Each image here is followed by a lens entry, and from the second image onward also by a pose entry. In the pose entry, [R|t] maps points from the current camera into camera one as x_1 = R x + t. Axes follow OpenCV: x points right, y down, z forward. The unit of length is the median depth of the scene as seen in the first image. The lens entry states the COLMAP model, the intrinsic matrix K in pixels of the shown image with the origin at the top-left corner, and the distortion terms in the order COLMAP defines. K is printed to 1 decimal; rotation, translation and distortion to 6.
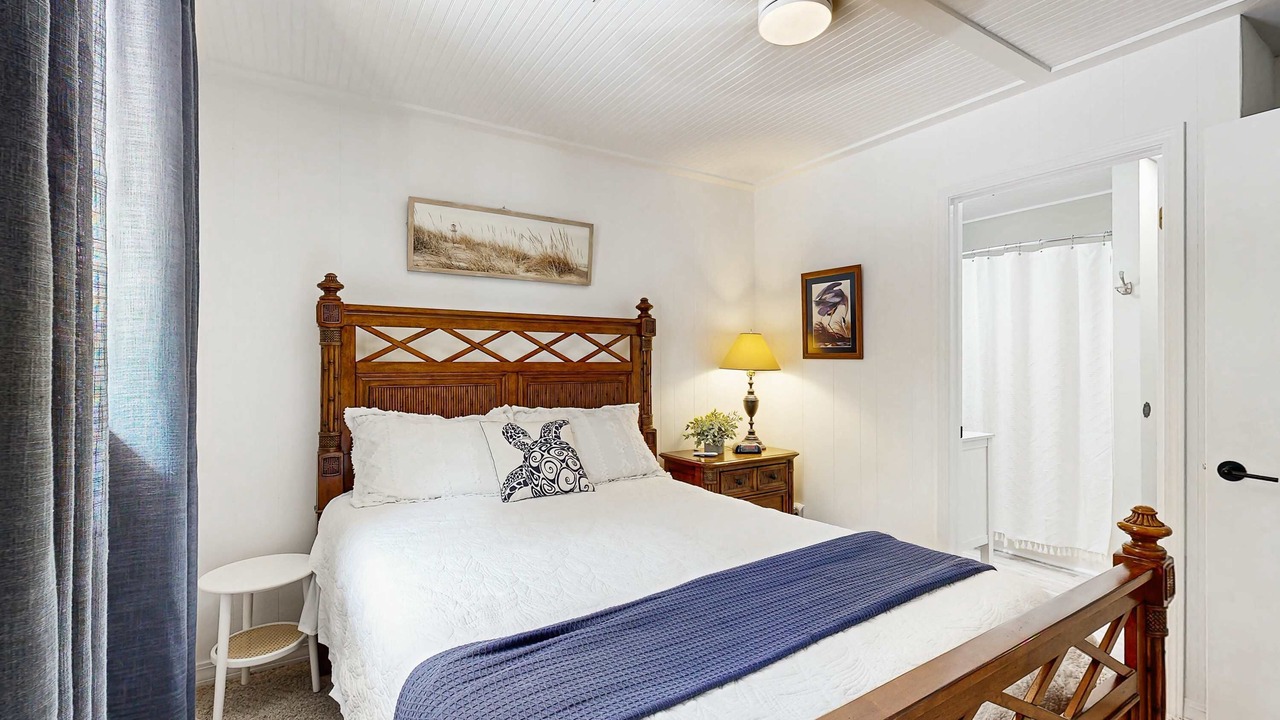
lens RADIAL K [[558.5, 0, 636.7], [0, 558.5, 357.5], [0, 0, 1]] dist [0.001364, 0.000273]
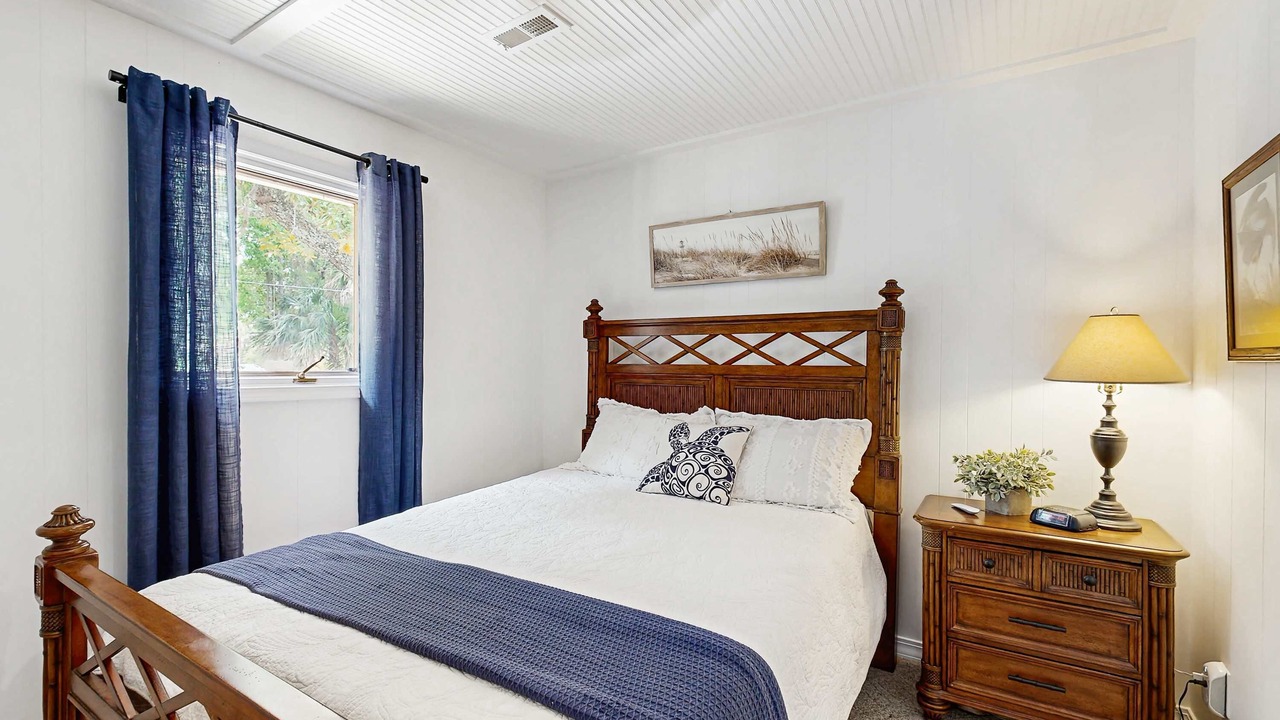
lens RADIAL K [[558.5, 0, 640.6], [0, 558.5, 367.9], [0, 0, 1]] dist [0.001364, 0.000273]
pose [[0.431044, 0.008302, -0.902293, 0.605455], [0.000340, 0.999956, 0.009363, 0.003937], [0.902331, -0.004342, 0.431022, 0.419957]]
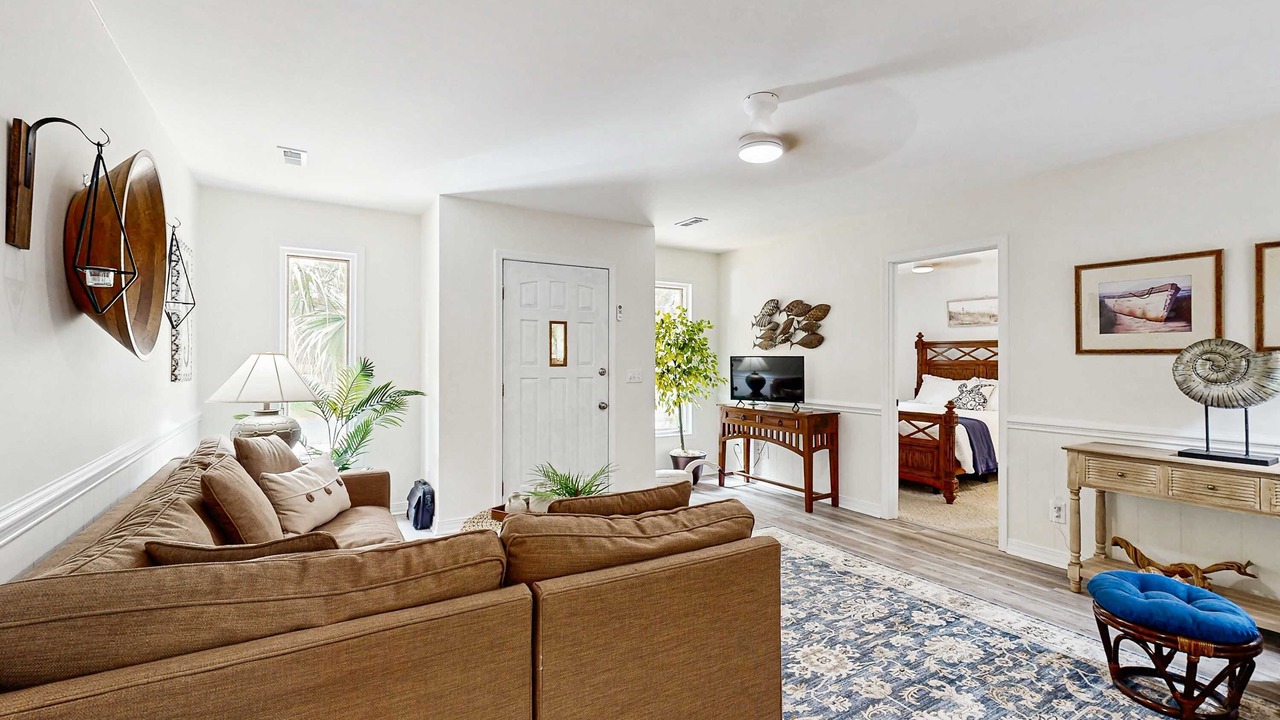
lens RADIAL K [[558.5, 0, 639.7], [0, 558.5, 350.9], [0, 0, 1]] dist [0.001364, 0.000273]
pose [[-0.008327, -0.014139, -0.999865, 2.172578], [0.006531, 0.999878, -0.014194, -0.007891], [0.999944, -0.006648, -0.008234, -0.467672]]
